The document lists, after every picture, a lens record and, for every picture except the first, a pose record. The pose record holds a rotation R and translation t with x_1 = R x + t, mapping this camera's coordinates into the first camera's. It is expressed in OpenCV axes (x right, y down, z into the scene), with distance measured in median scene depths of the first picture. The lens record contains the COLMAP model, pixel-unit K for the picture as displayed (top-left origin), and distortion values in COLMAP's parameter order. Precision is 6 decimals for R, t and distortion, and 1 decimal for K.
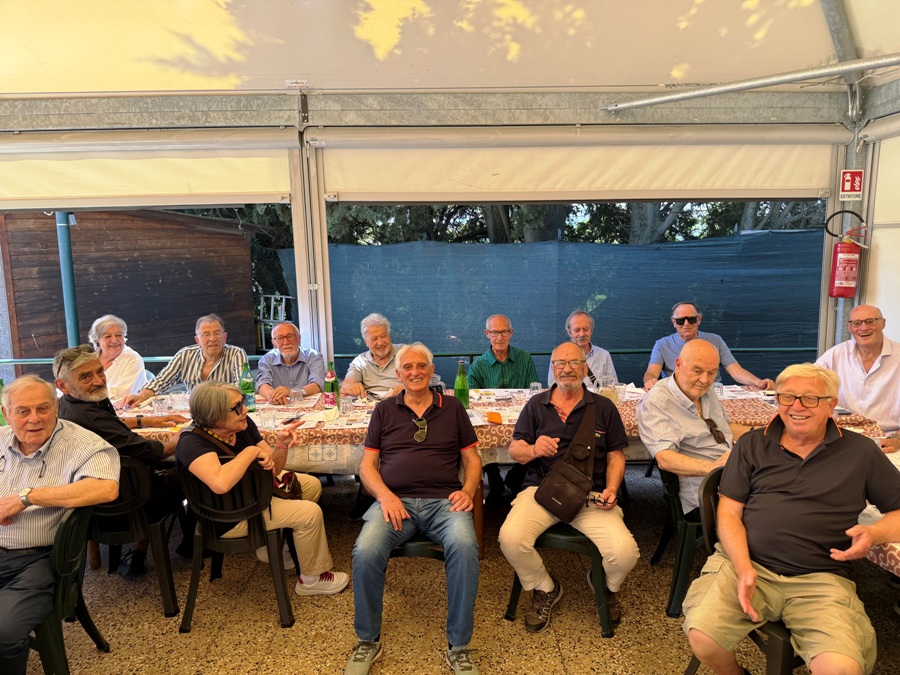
lens RADIAL K [[618.8, 0, 450.0], [0, 618.8, 337.5], [0, 0, 1]] dist [0.052429, -0.084773]
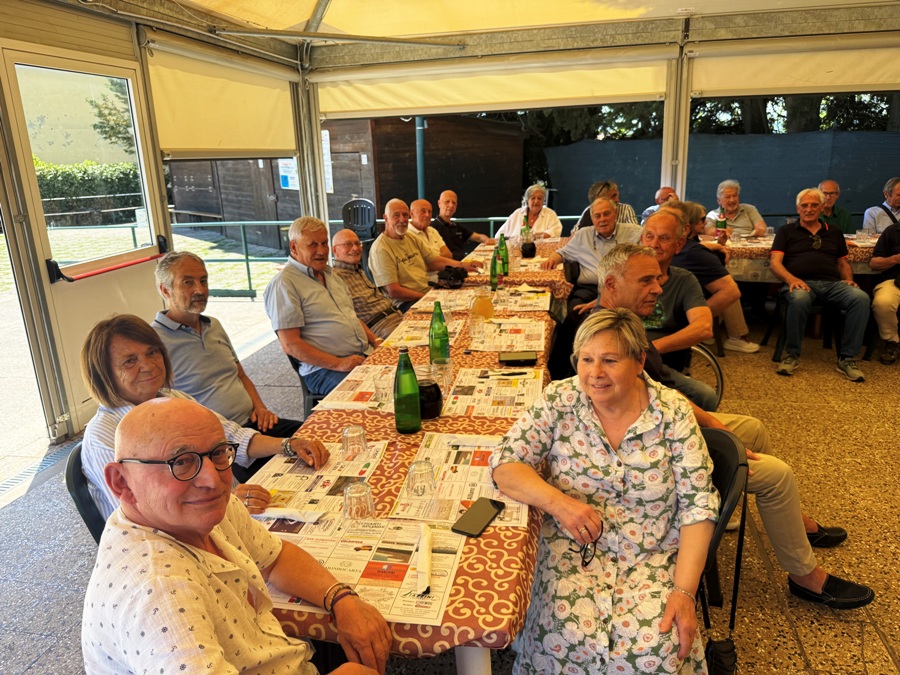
lens RADIAL K [[637.7, 0, 450.0], [0, 637.7, 337.5], [0, 0, 1]] dist [-0.022513, 0.003130]
pose [[0.975409, 0.040699, -0.216613, -0.409415], [-0.012731, 0.991566, 0.128978, 0.133646], [0.220035, -0.123049, 0.967700, -0.543866]]
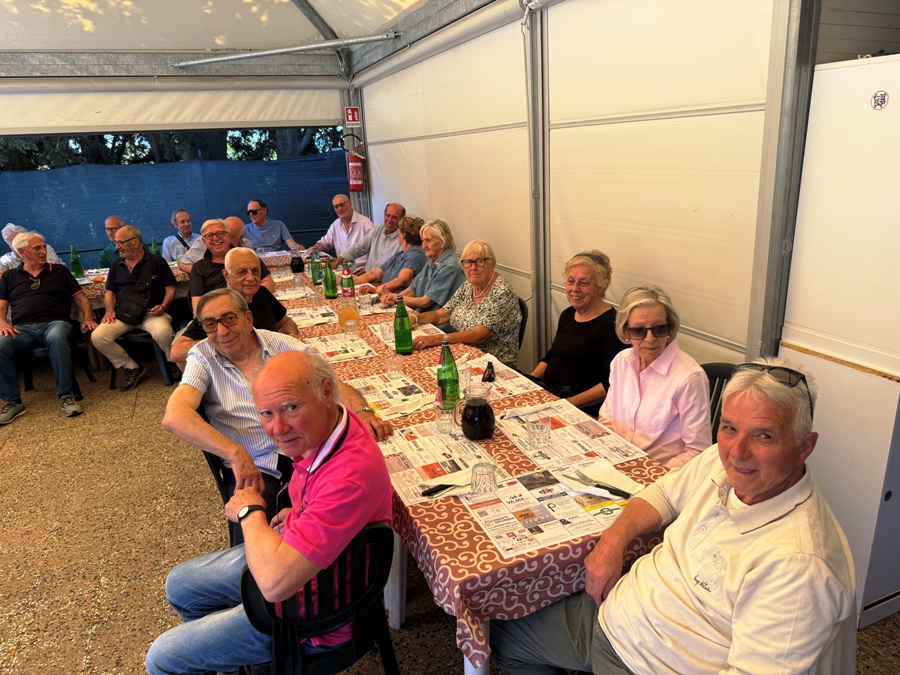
lens RADIAL K [[622.1, 0, 450.0], [0, 622.1, 337.5], [0, 0, 1]] dist [-0.000239, -0.016692]
pose [[0.928965, -0.136462, 0.344096, 0.263033], [0.092503, 0.985656, 0.141159, 0.106932], [-0.358423, -0.099302, 0.928263, -0.609861]]
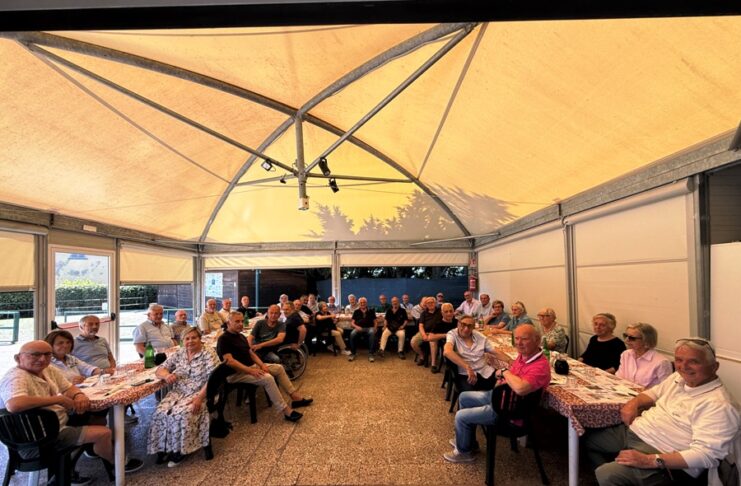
lens RADIAL K [[290.1, 0, 368.0], [0, 290.1, 276.0], [0, 0, 1]] dist [0.000856, 0.000229]
pose [[0.999478, -0.001063, -0.032275, 0.036067], [-0.004464, 0.985313, -0.170700, 0.160160], [0.031982, 0.170755, 0.984794, -0.843385]]
